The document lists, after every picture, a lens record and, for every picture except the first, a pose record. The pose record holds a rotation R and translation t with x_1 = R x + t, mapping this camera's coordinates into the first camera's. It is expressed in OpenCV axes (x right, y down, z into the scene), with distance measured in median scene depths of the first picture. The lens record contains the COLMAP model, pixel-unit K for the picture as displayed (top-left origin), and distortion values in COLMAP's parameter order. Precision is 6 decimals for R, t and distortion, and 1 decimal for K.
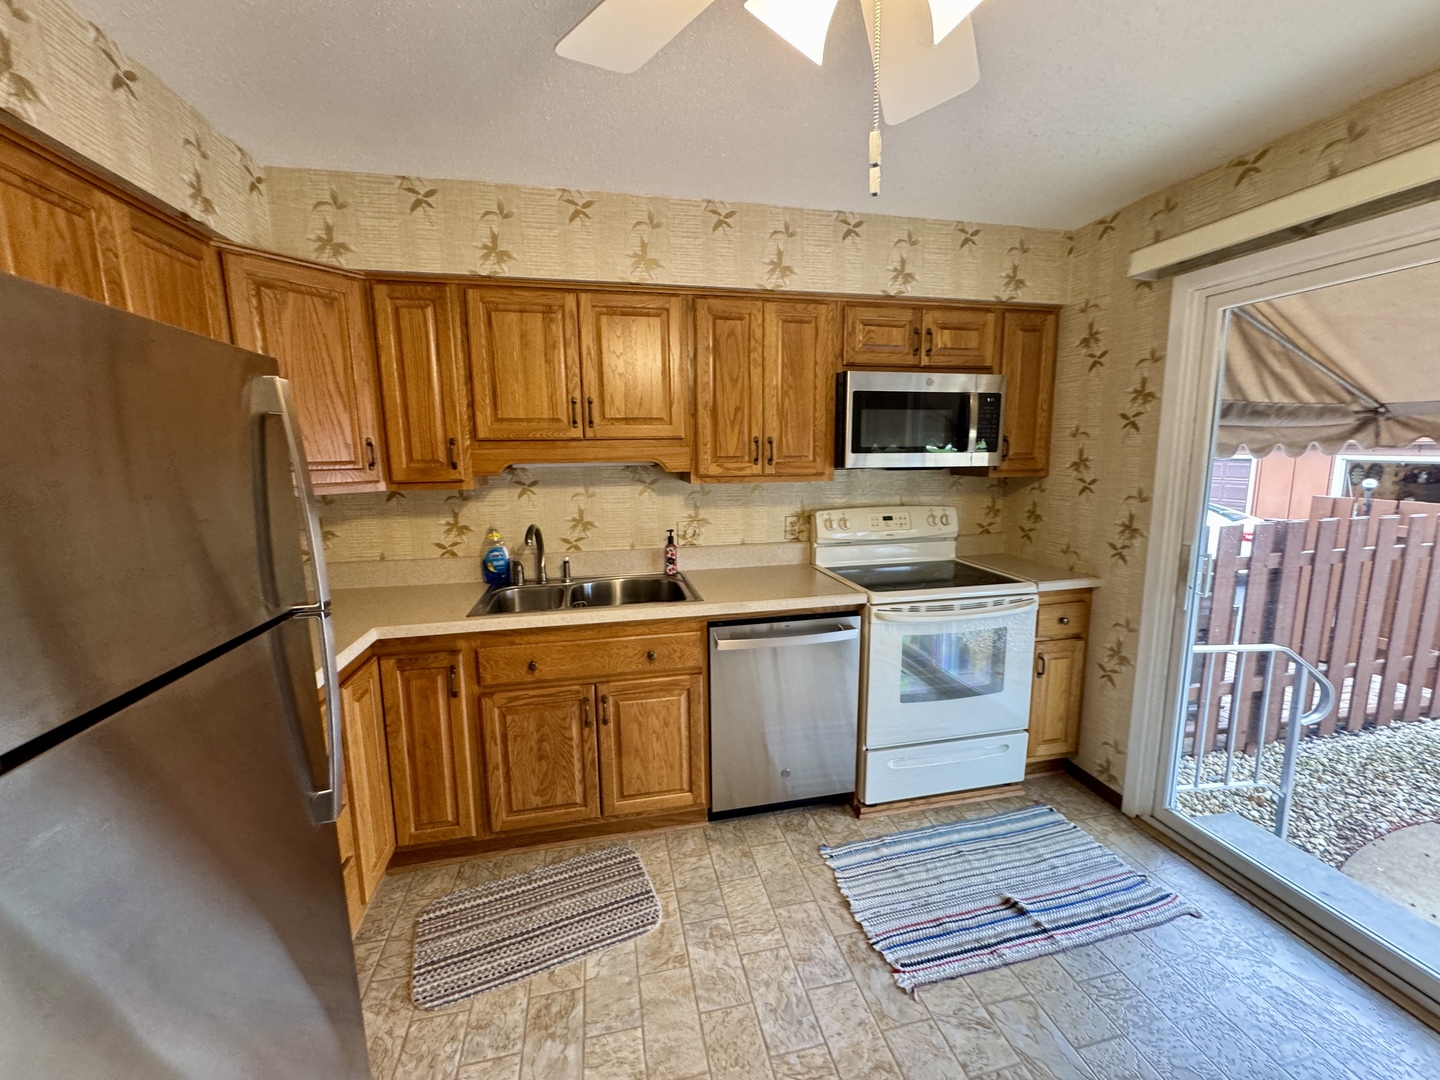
lens RADIAL K [[579.1, 0, 716.0], [0, 579.1, 533.1], [0, 0, 1]] dist [-0.000460, -0.000313]
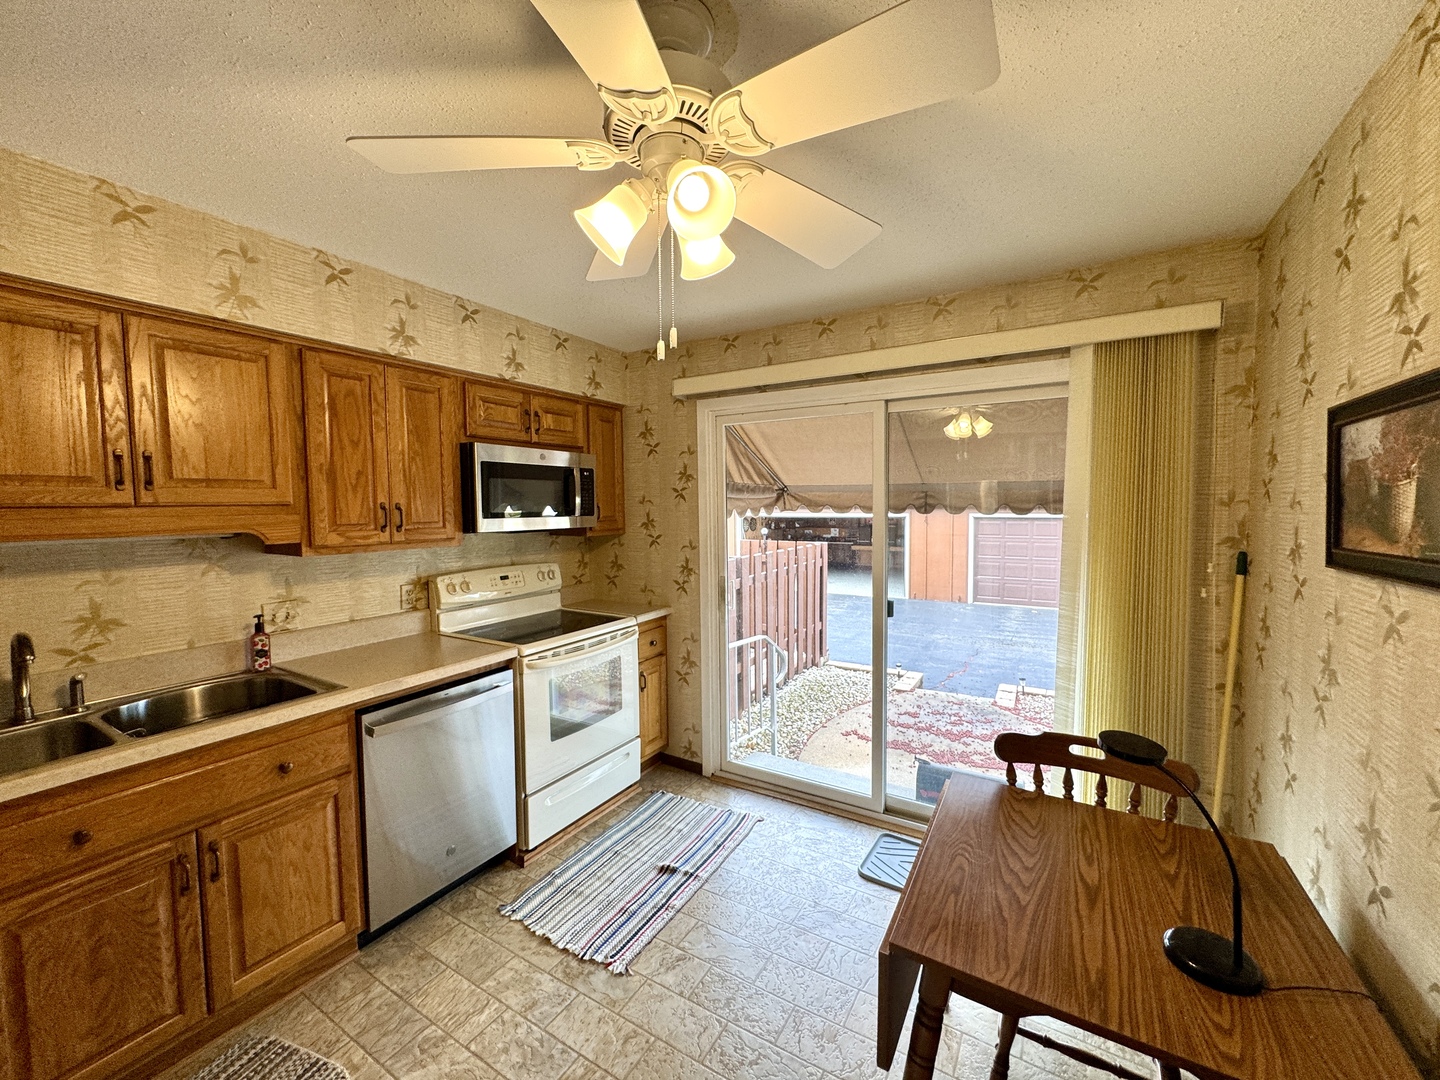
lens RADIAL K [[579.1, 0, 716.1], [0, 579.1, 536.4], [0, 0, 1]] dist [-0.000460, -0.000313]
pose [[0.691846, -0.037790, 0.721055, -0.248799], [0.112087, 0.992145, -0.055549, 0.001046], [-0.713292, 0.119252, 0.690647, -0.033986]]
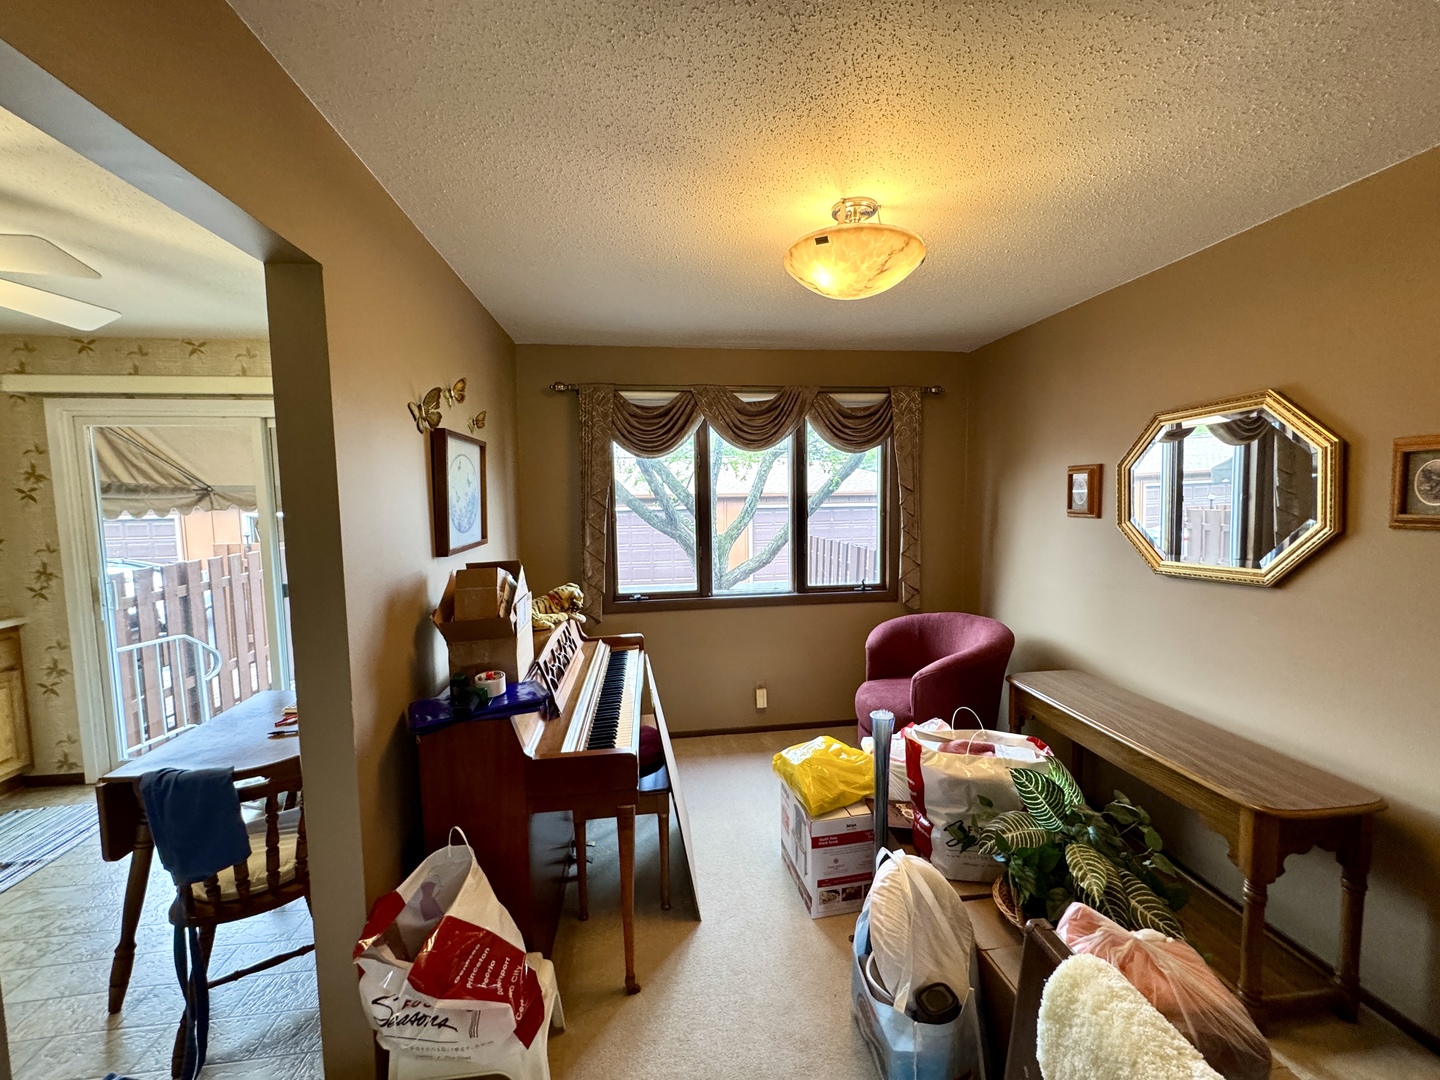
lens RADIAL K [[579.1, 0, 734.9], [0, 579.1, 535.5], [0, 0, 1]] dist [-0.000460, -0.000313]
pose [[0.071561, -0.063740, 0.995398, -0.497599], [0.166981, 0.984638, 0.051046, 0.103109], [-0.983360, 0.162560, 0.081105, -0.693860]]
